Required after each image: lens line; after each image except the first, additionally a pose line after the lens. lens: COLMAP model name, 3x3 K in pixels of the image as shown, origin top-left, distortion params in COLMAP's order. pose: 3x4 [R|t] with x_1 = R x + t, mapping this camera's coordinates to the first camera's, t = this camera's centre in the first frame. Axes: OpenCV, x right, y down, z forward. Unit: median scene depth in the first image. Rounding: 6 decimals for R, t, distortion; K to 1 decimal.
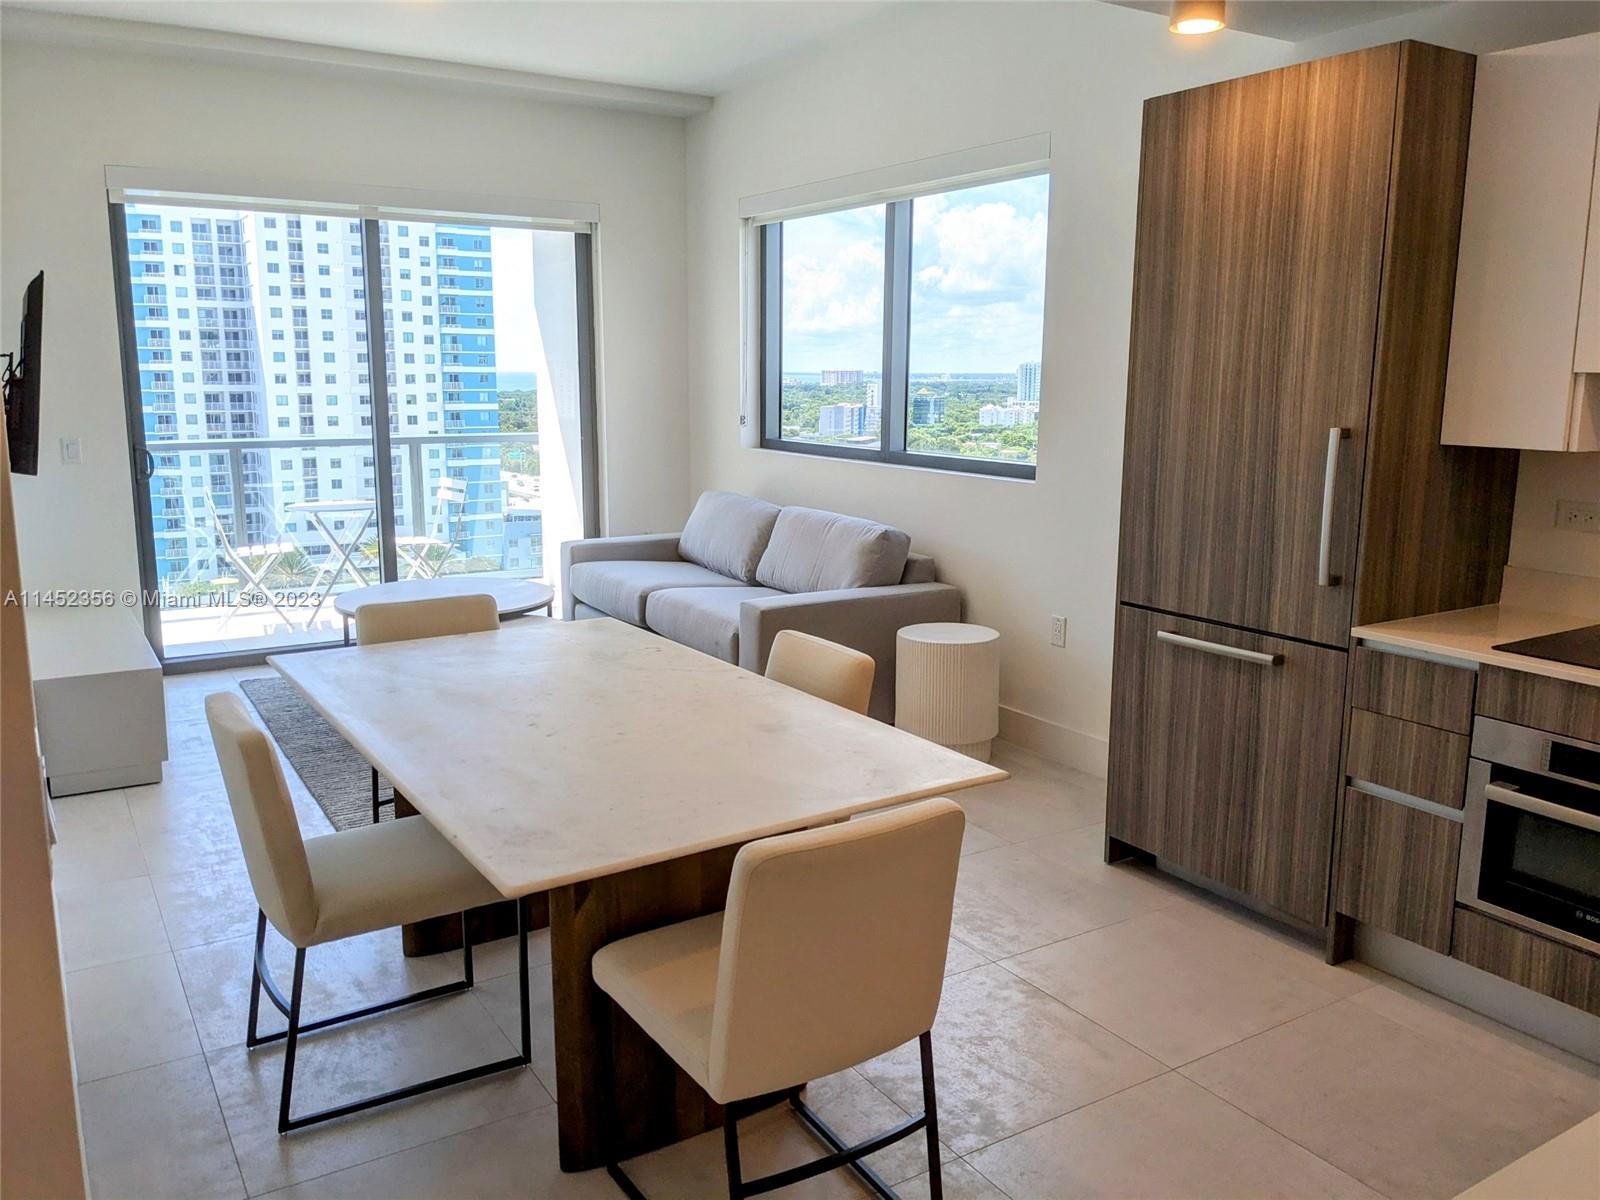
lens RADIAL K [[1251.2, 0, 801.0], [0, 1251.2, 605.4], [0, 0, 1]] dist [0.065305, -0.104735]
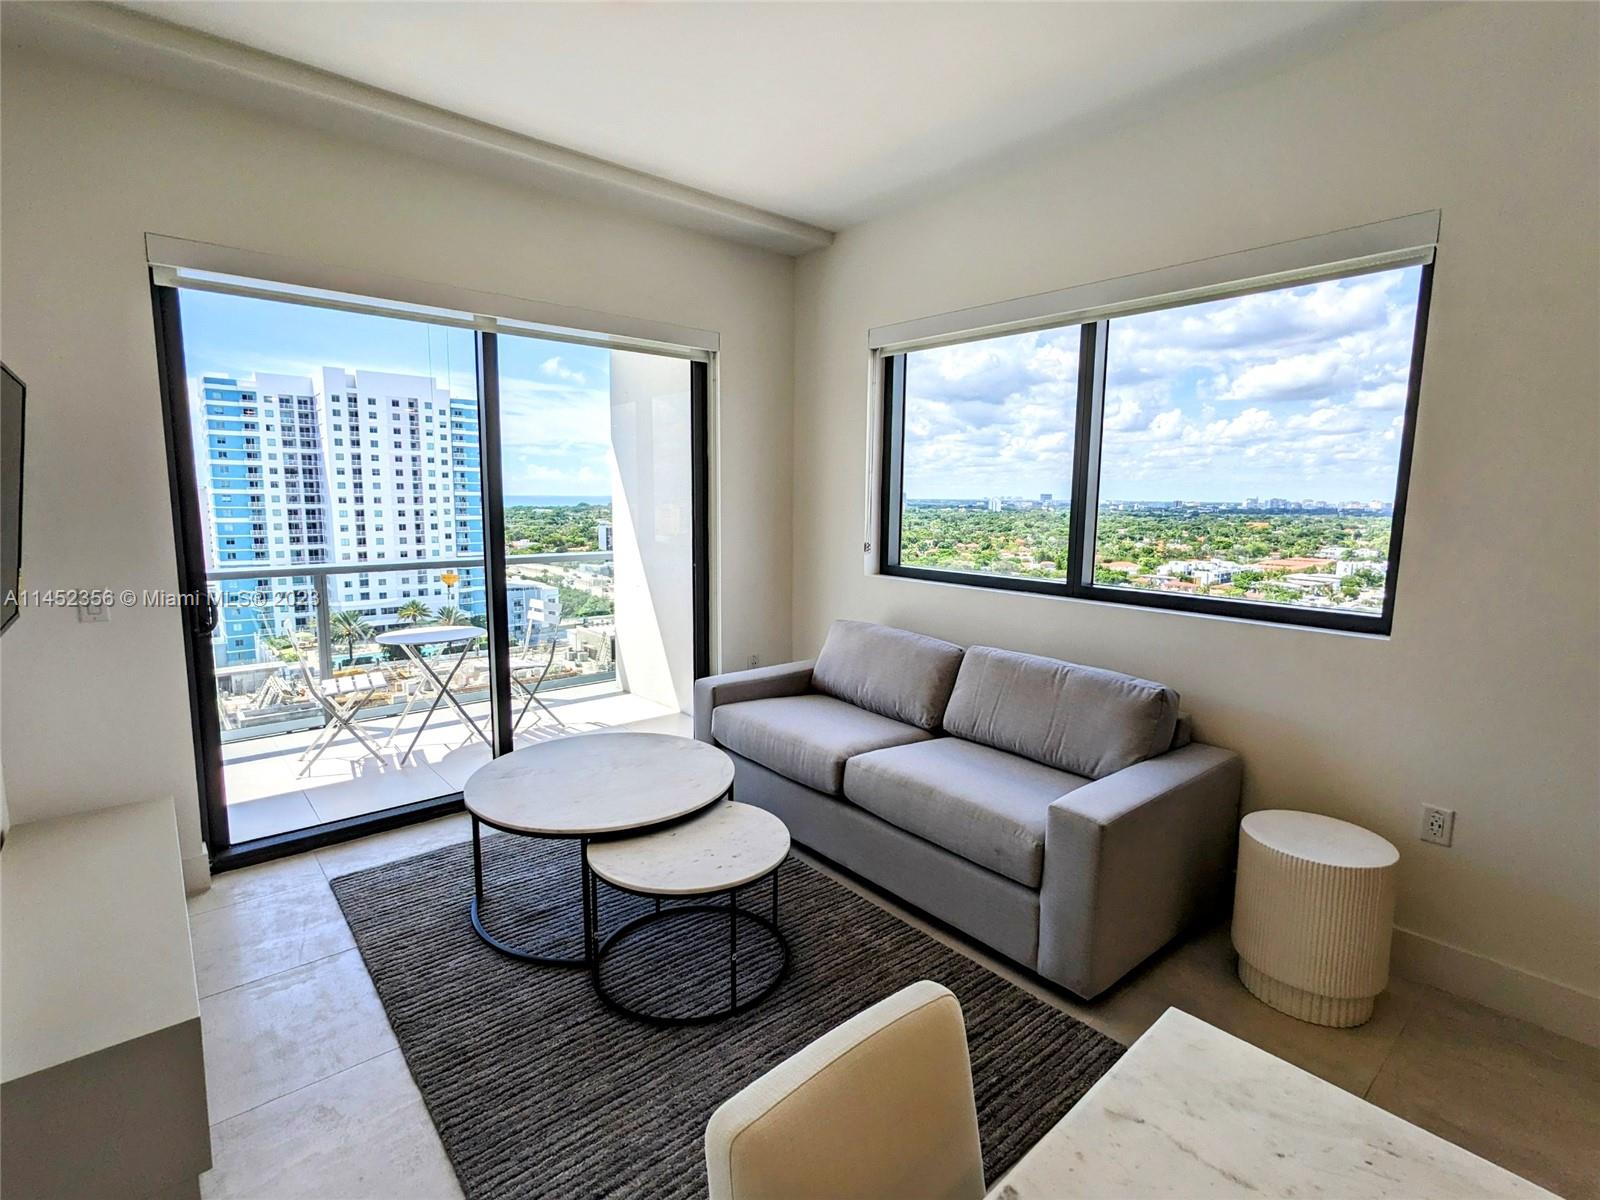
lens RADIAL K [[757.4, 0, 792.5], [0, 757.4, 595.8], [0, 0, 1]] dist [0.004675, 0.002796]
pose [[0.989028, -0.014783, 0.146984, -0.177421], [0.022583, 0.998416, -0.051541, -0.072213], [-0.145989, 0.054294, 0.987795, 0.376112]]
